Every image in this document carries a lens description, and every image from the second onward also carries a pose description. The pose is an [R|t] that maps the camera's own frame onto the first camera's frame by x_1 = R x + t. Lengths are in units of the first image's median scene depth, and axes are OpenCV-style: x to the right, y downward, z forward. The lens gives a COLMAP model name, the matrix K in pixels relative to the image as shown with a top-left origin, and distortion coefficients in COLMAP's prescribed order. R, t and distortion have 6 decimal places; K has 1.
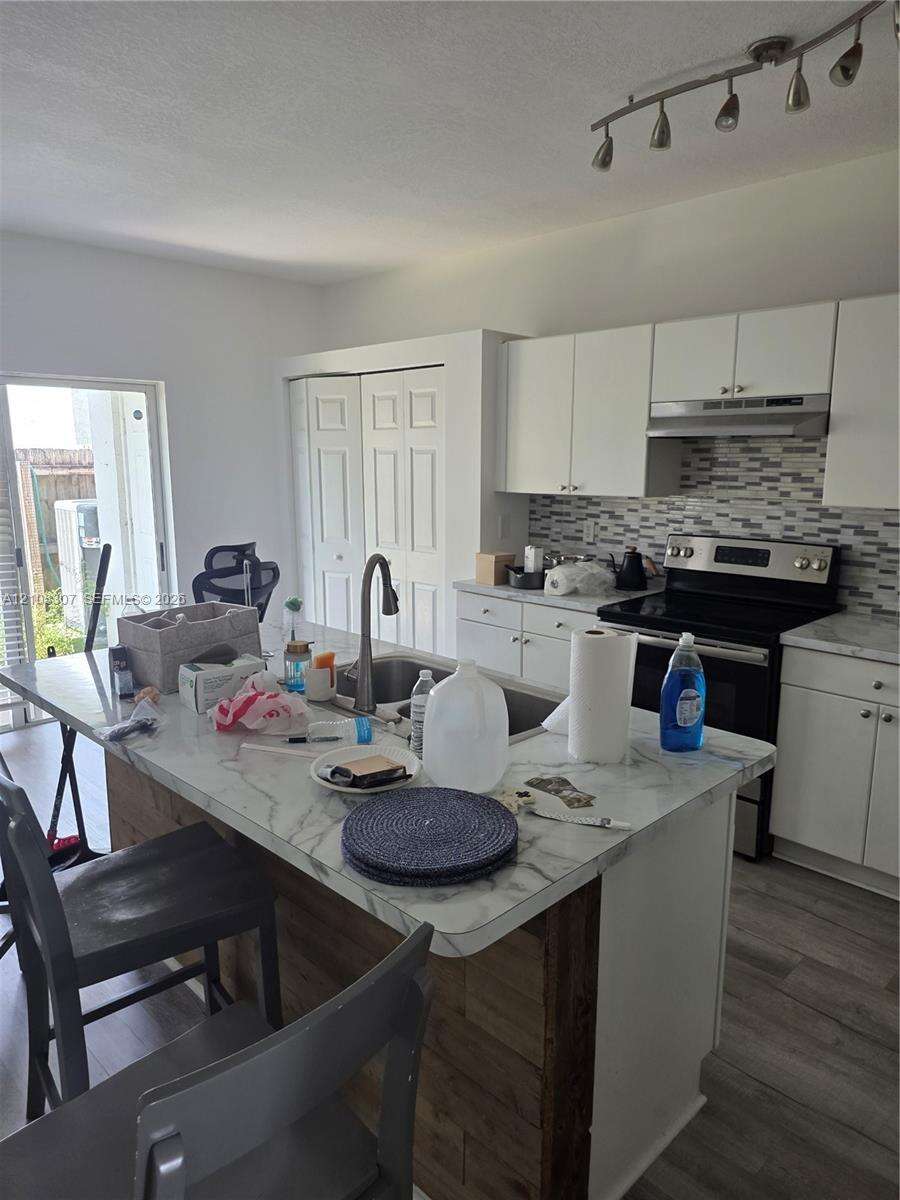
lens RADIAL K [[797.7, 0, 446.7], [0, 797.7, 607.1], [0, 0, 1]] dist [0.031170, -0.007713]
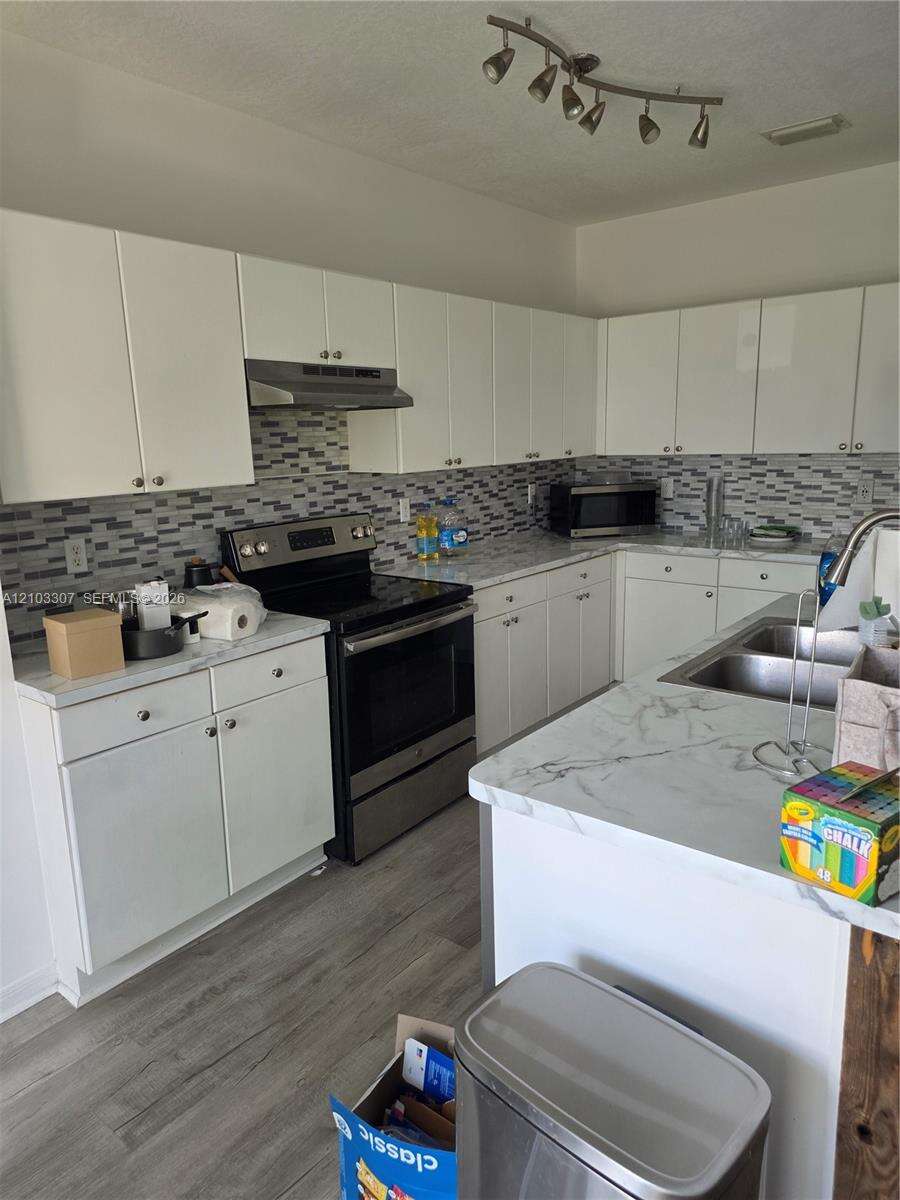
lens RADIAL K [[797.7, 0, 446.7], [0, 797.7, 607.1], [0, 0, 1]] dist [0.031170, -0.007713]
pose [[-0.105091, -0.199794, 0.974186, -0.501385], [0.223419, 0.949825, 0.218900, -0.138774], [-0.969041, 0.240656, -0.055180, 0.822236]]
